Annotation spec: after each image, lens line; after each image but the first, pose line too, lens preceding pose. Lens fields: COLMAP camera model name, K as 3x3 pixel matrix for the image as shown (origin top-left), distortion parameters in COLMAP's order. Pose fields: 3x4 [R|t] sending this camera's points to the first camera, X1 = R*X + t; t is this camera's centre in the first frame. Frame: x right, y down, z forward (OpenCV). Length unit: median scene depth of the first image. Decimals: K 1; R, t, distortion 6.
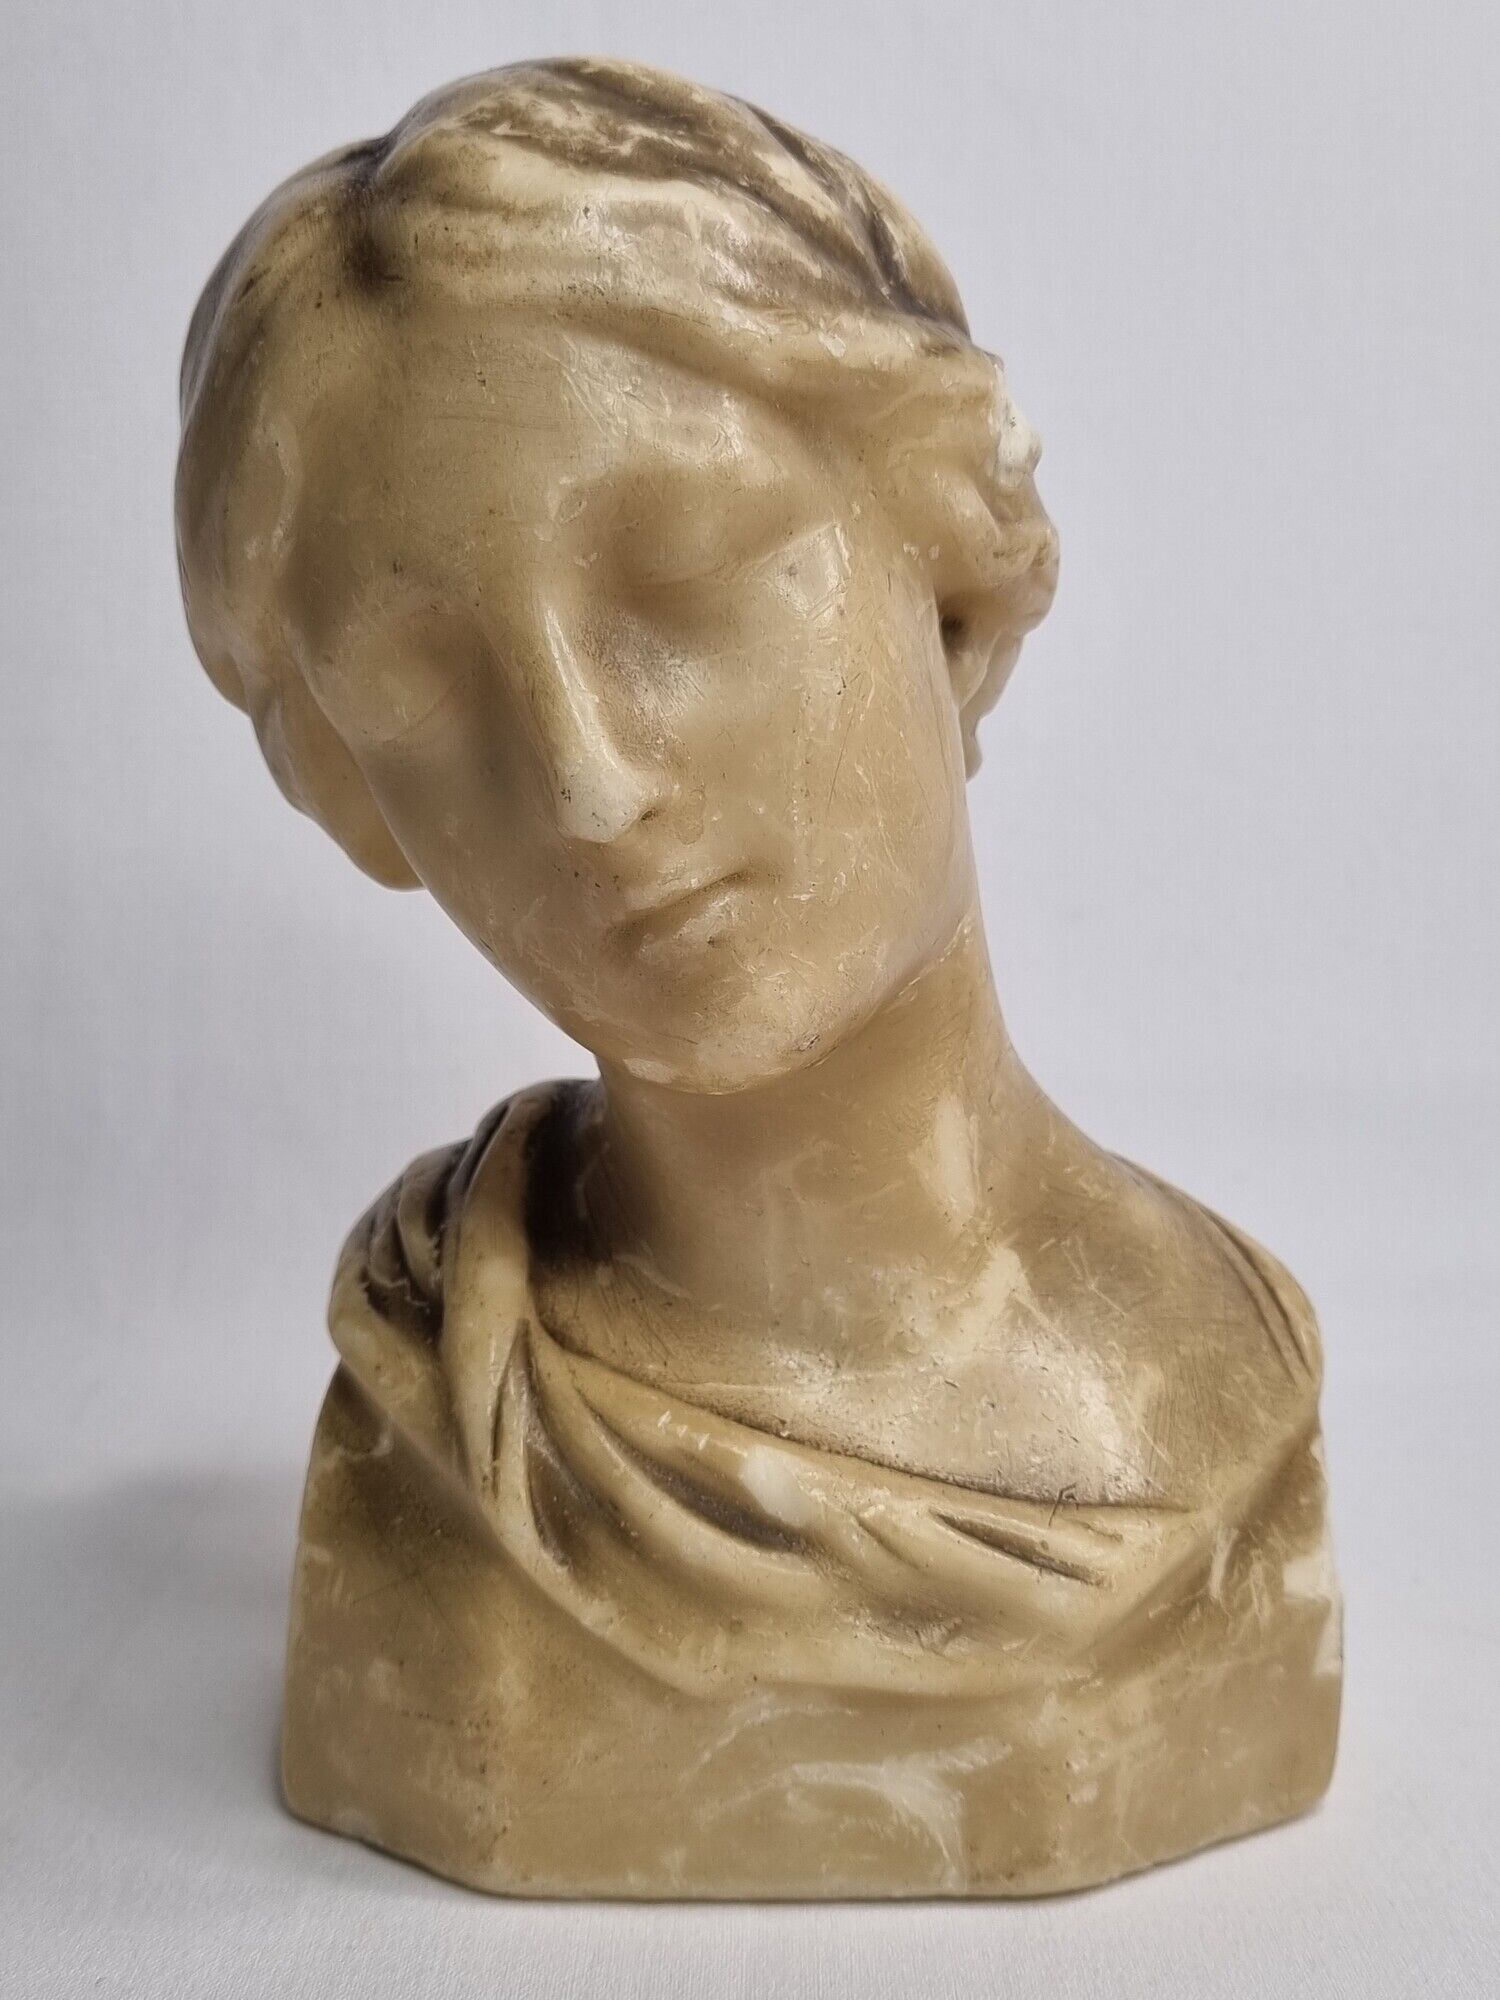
lens RADIAL K [[2315.7, 0, 759.8], [0, 2315.7, 1024.9], [0, 0, 1]] dist [0.015991, 0.000000]
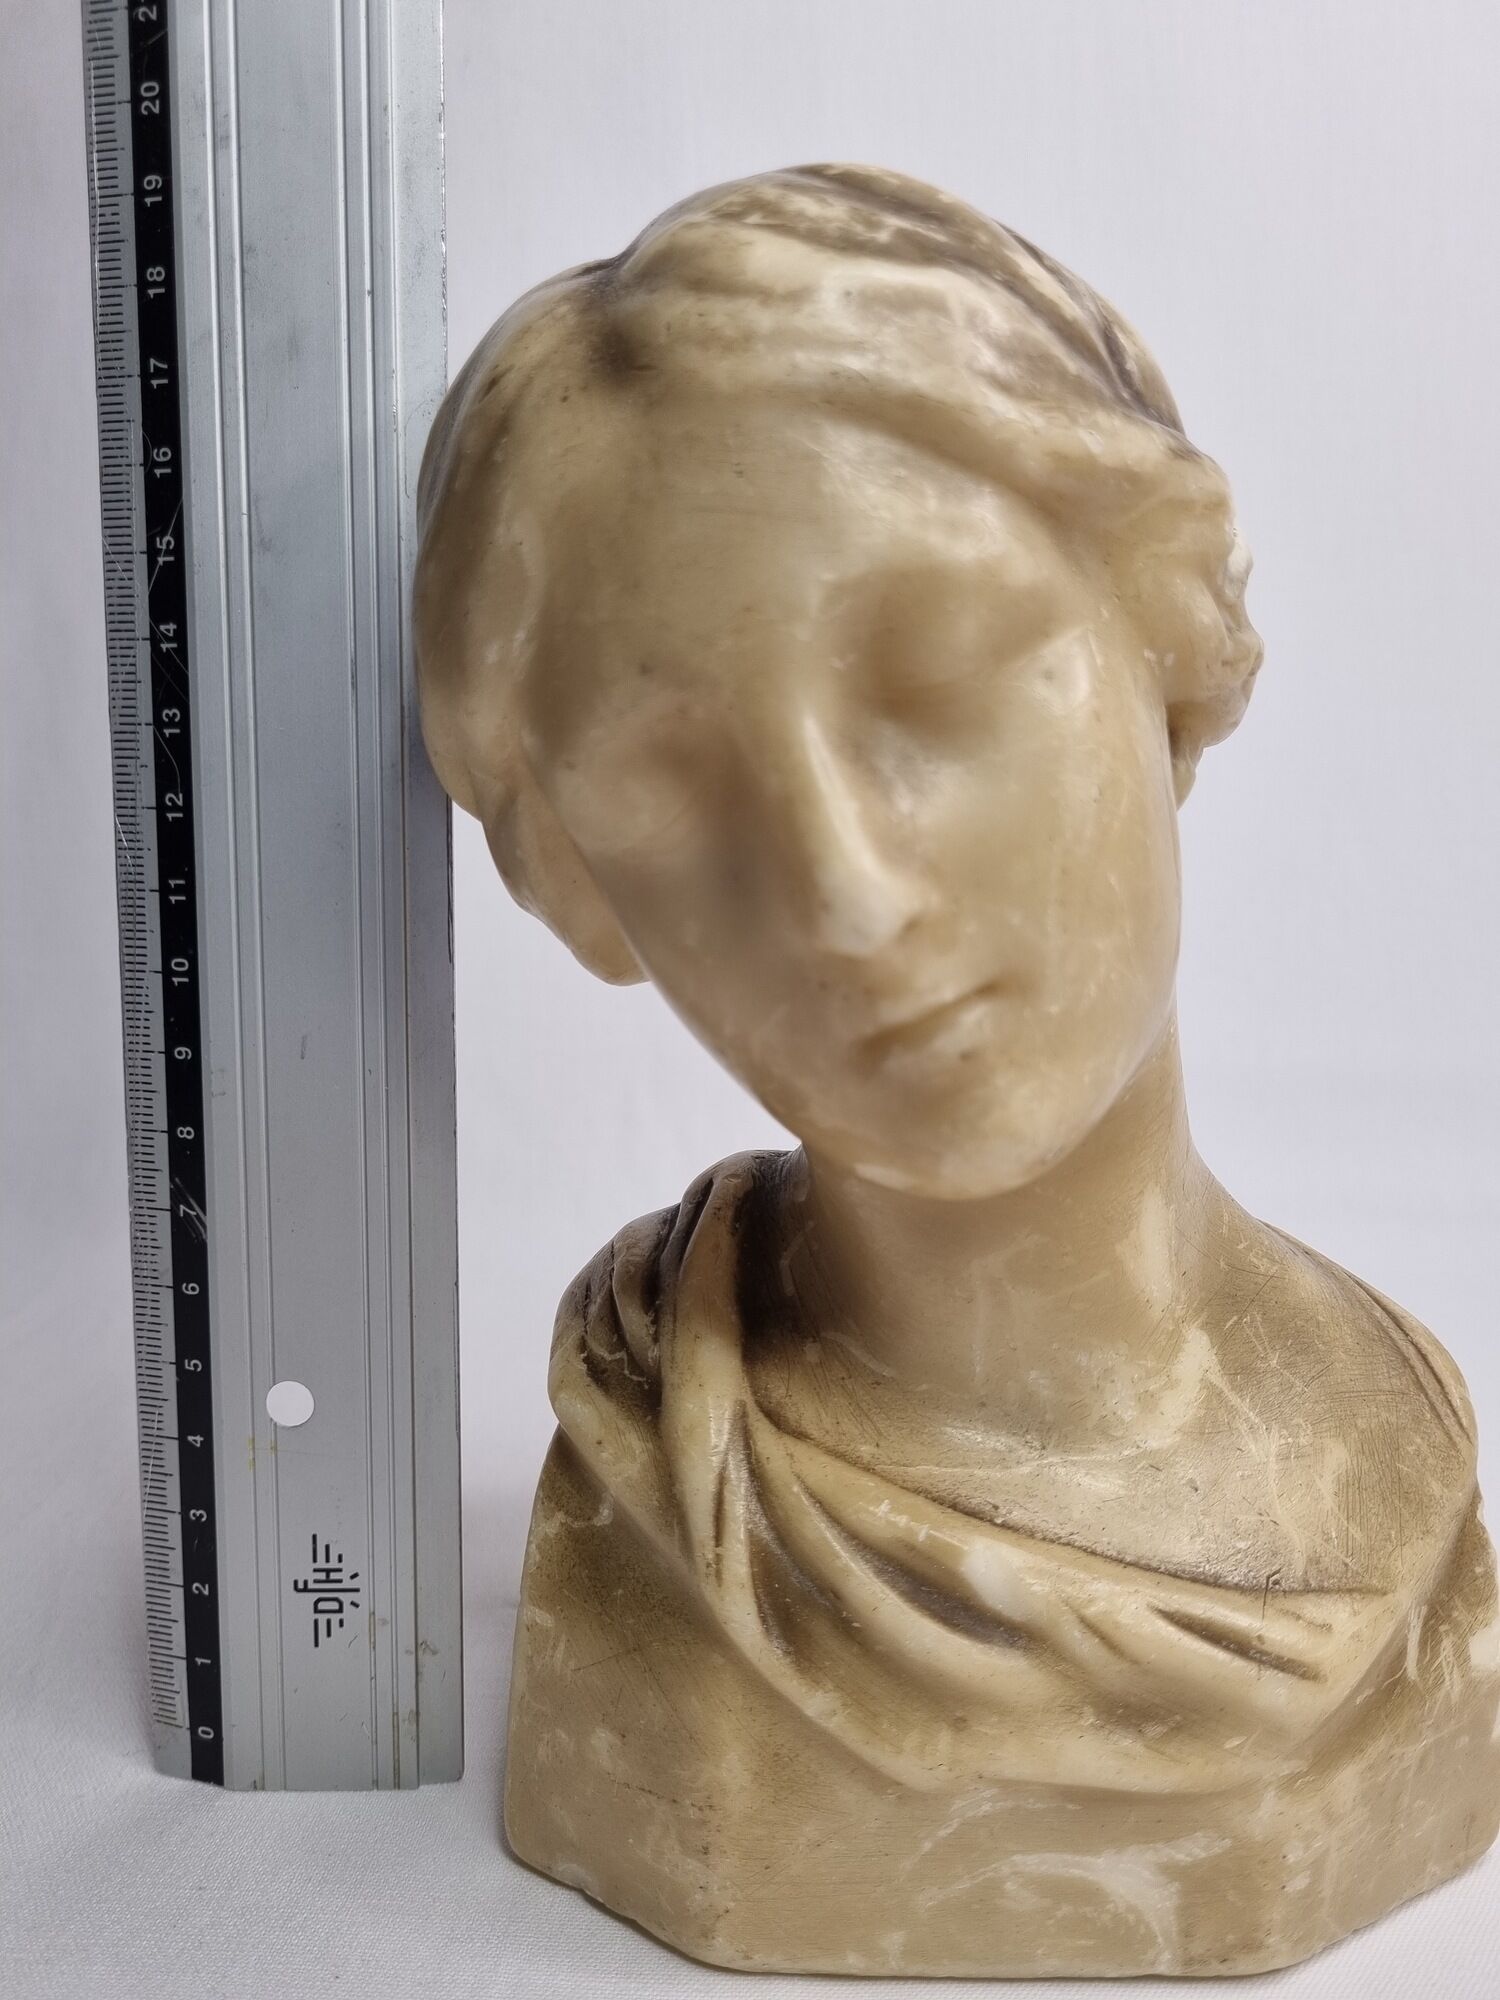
lens RADIAL K [[1563.1, 0, 762.2], [0, 1563.1, 1010.4], [0, 0, 1]] dist [0.006730, -0.006875]
pose [[0.999886, 0.003126, -0.014775, -0.085801], [-0.003233, 0.999969, -0.007241, -0.044799], [0.014752, 0.007288, 0.999865, 0.309296]]
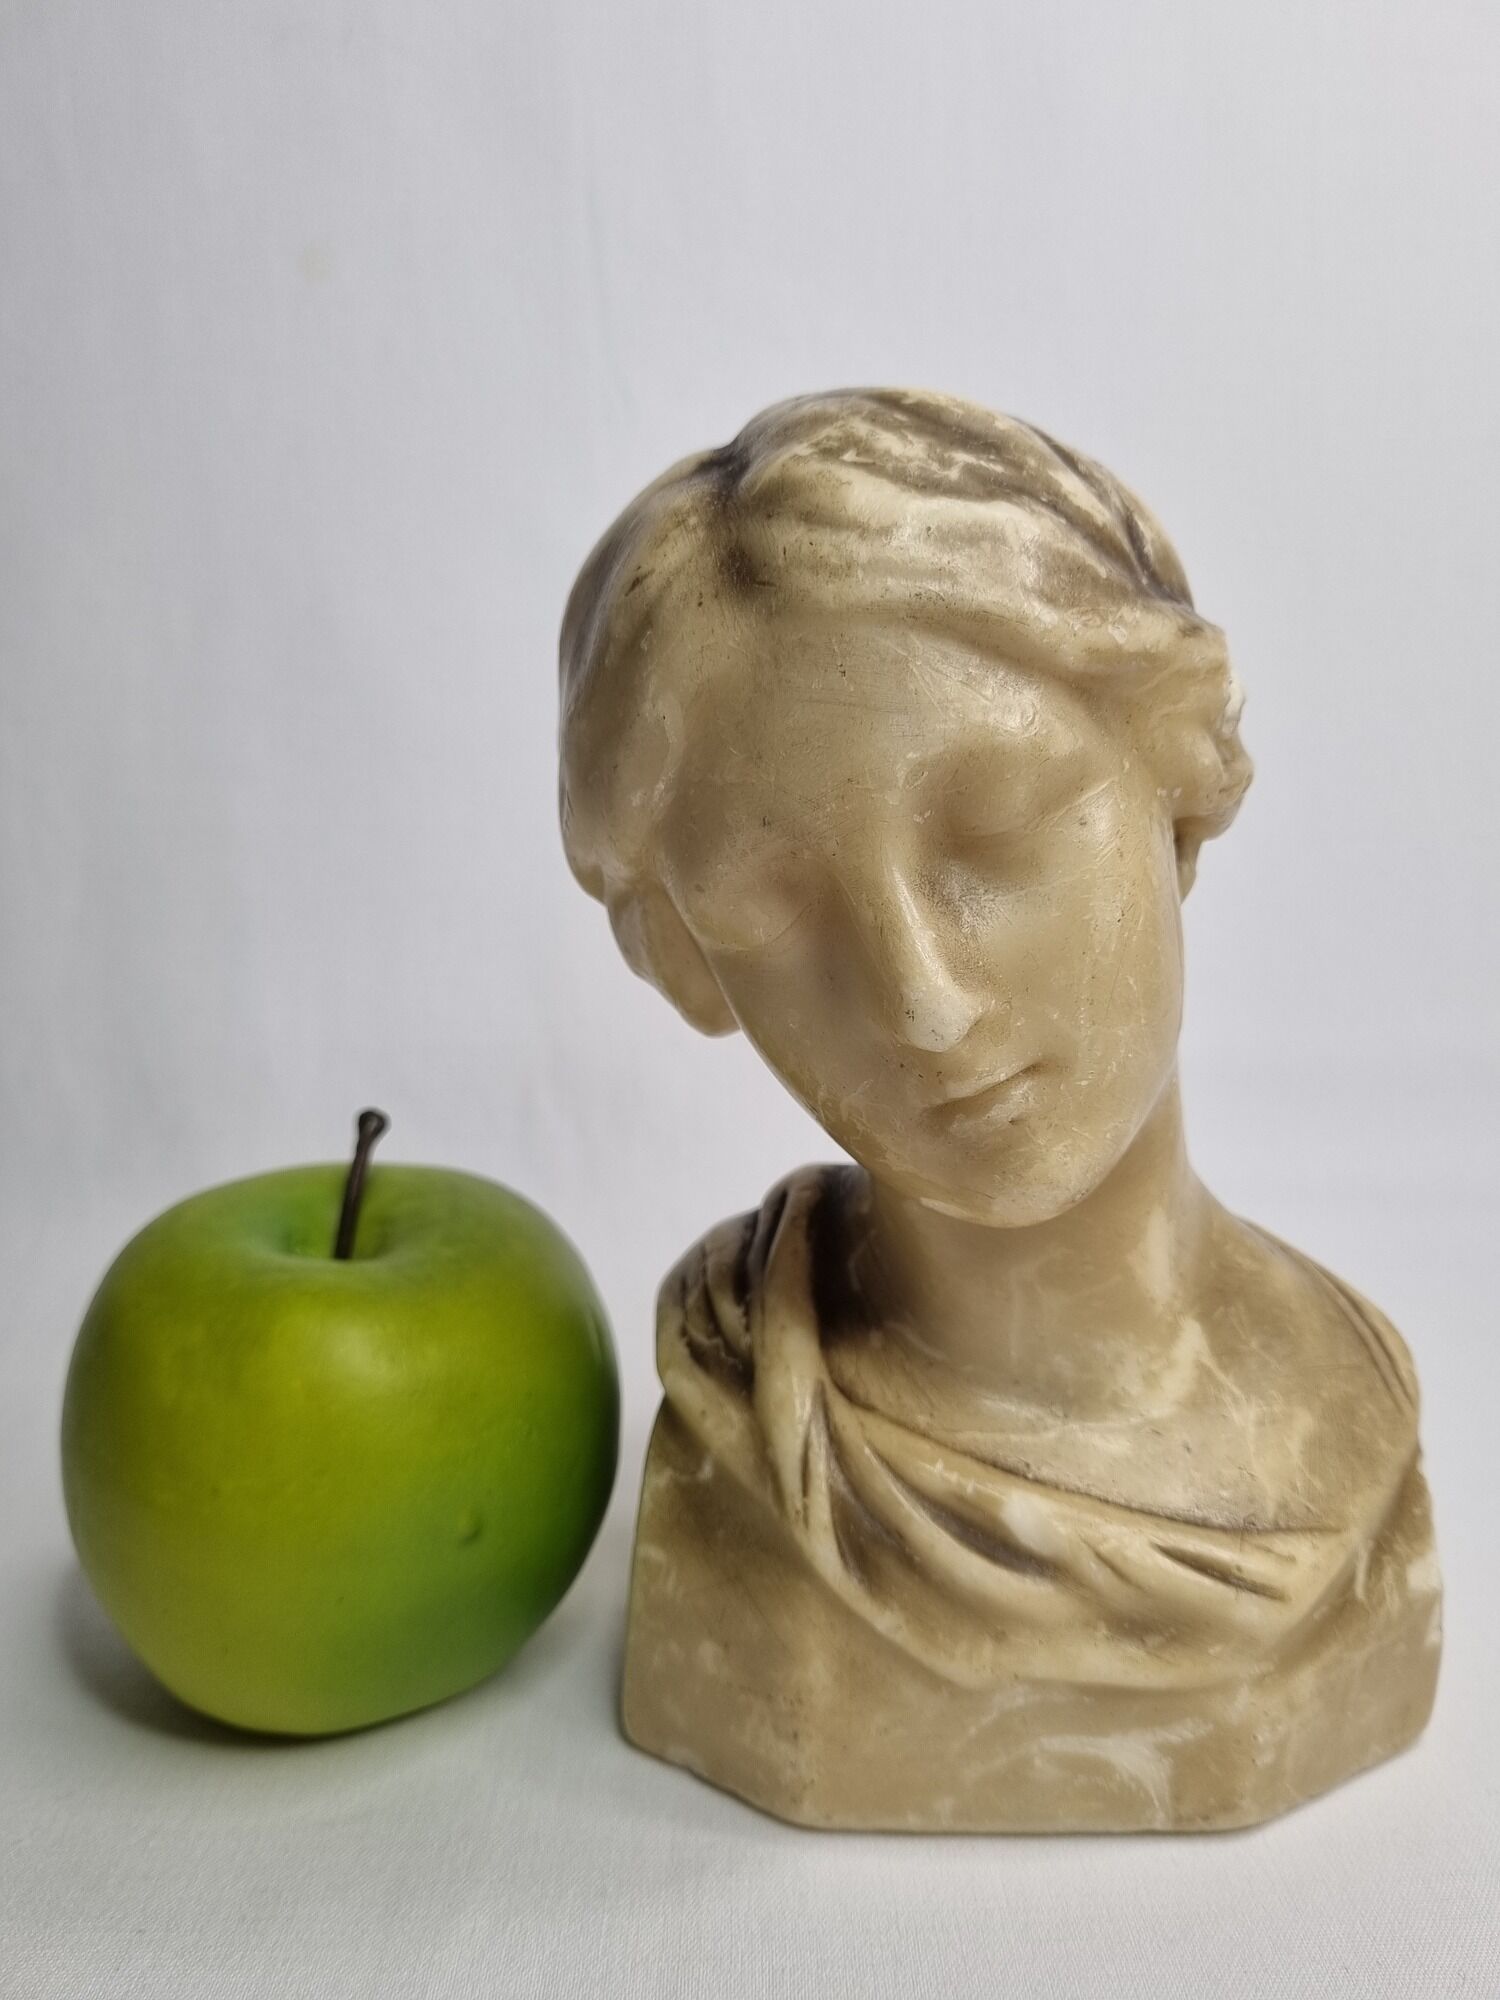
lens RADIAL K [[1563.1, 0, 771.4], [0, 1563.1, 1019.3], [0, 0, 1]] dist [0.006730, -0.006875]
pose [[0.999986, 0.002990, -0.004305, -0.130876], [-0.002798, 0.999030, 0.043954, -0.113832], [0.004432, -0.043942, 0.999024, 0.153209]]
